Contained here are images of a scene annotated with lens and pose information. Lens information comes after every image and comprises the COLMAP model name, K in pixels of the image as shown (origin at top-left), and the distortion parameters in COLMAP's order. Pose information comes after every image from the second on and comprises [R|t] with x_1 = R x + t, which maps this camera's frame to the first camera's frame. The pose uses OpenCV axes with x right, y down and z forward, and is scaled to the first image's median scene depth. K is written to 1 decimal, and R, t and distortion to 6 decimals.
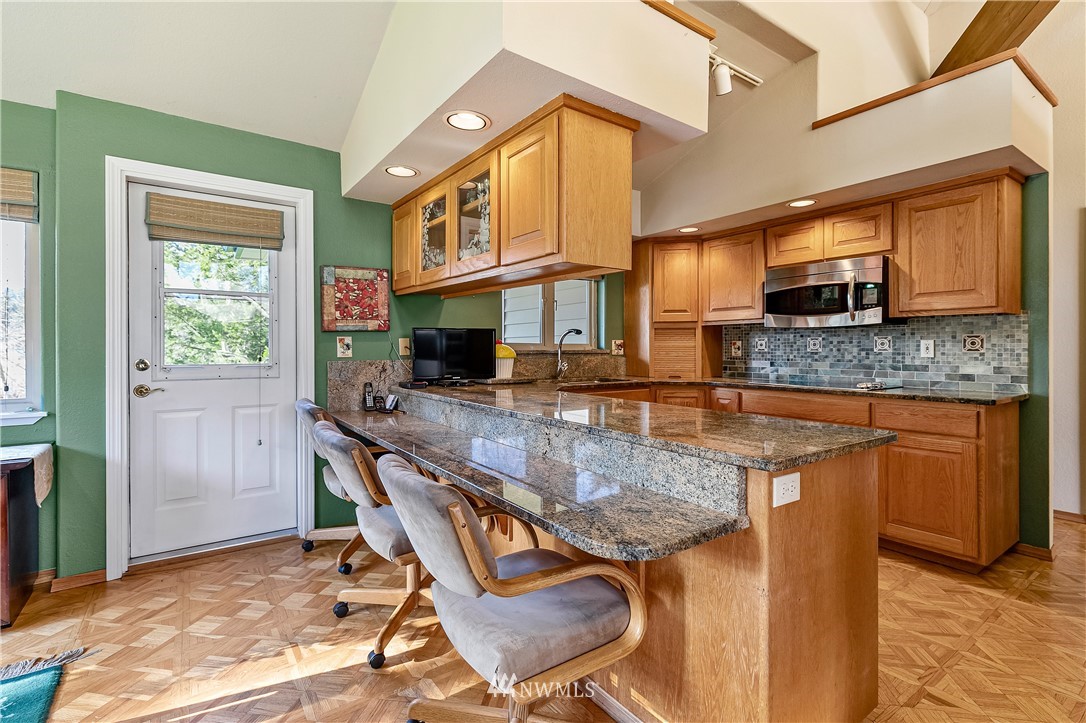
lens RADIAL K [[495.6, 0, 546.6], [0, 495.6, 352.7], [0, 0, 1]] dist [0.007678, -0.000636]
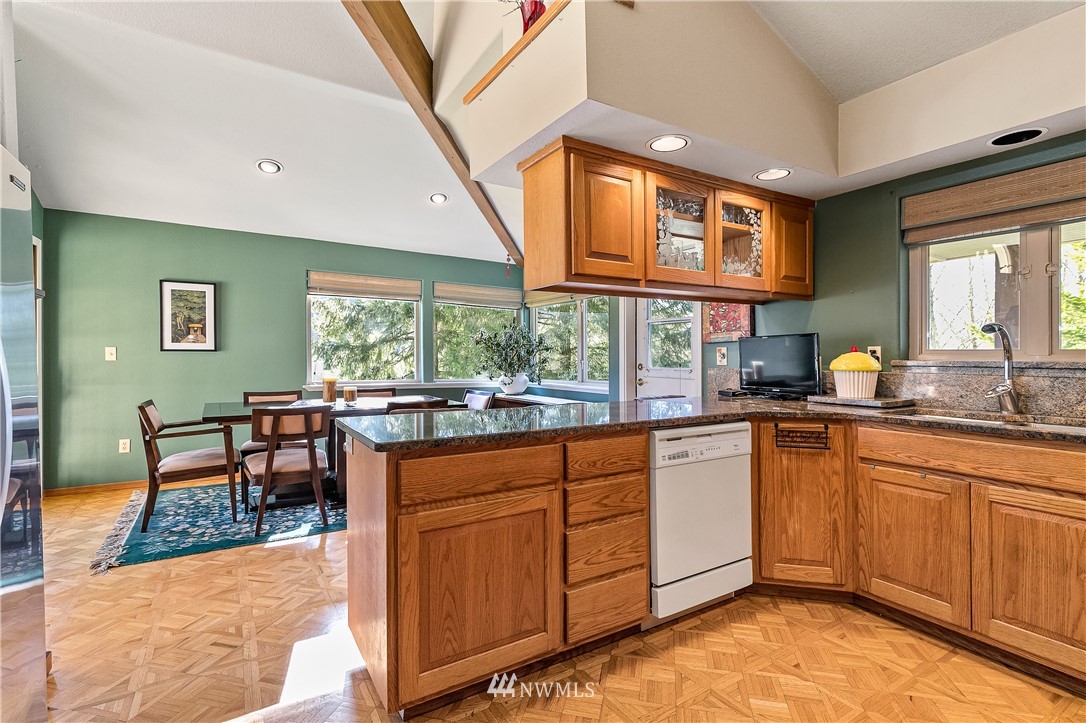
lens RADIAL K [[495.6, 0, 536.8], [0, 495.6, 354.8], [0, 0, 1]] dist [0.007678, -0.000636]
pose [[-0.049866, -0.004556, -0.998746, 0.884237], [-0.012792, 0.999910, -0.003922, -0.005018], [0.998674, 0.012581, -0.049920, 0.719889]]
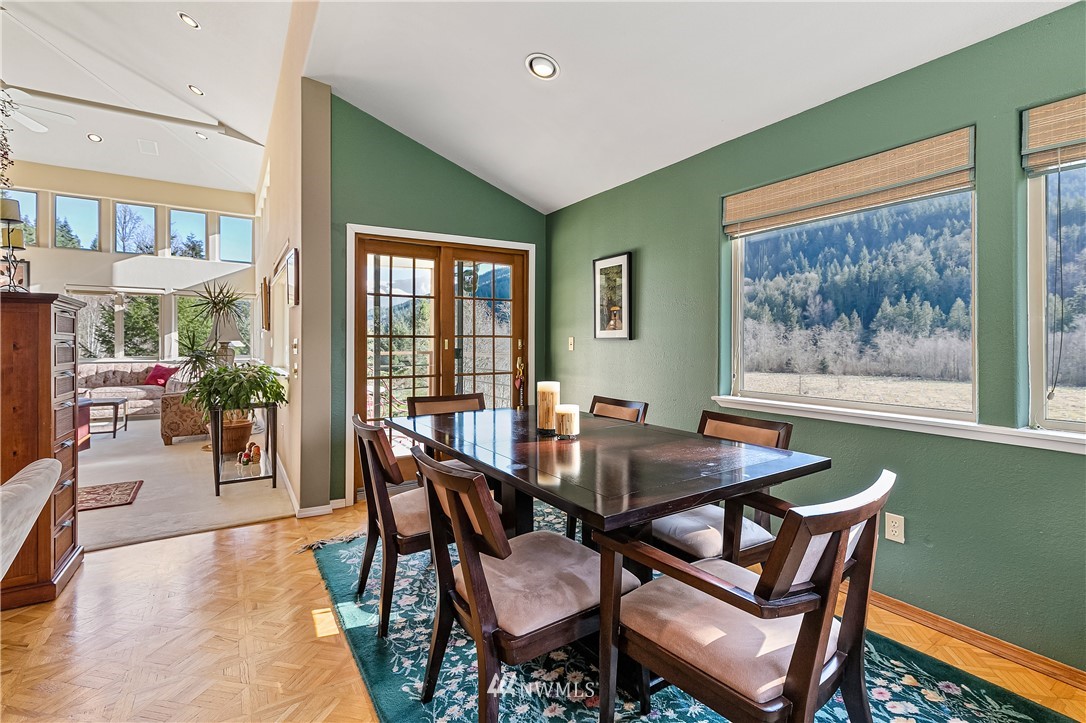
lens RADIAL K [[495.6, 0, 563.8], [0, 495.6, 345.3], [0, 0, 1]] dist [0.007678, -0.000636]
pose [[-0.999719, 0.000860, 0.023669, -0.593797], [0.001185, 0.999905, 0.013720, -0.013286], [-0.023655, 0.013744, -0.999626, 0.851925]]
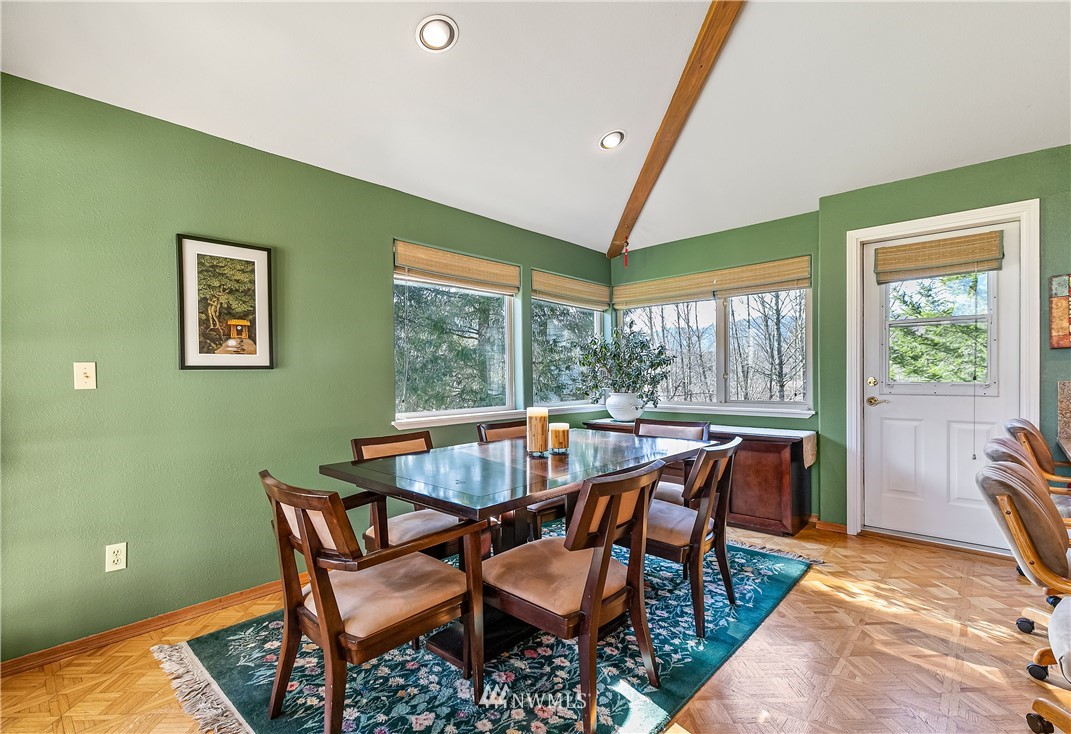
lens RADIAL K [[505.1, 0, 527.5], [0, 505.1, 372.5], [0, 0, 1]] dist [0.003172, 0.000373]
pose [[0.200632, -0.001669, -0.979665, 0.312681], [0.002527, 0.999996, -0.001186, 0.000148], [0.979663, -0.002238, 0.200635, -0.157815]]
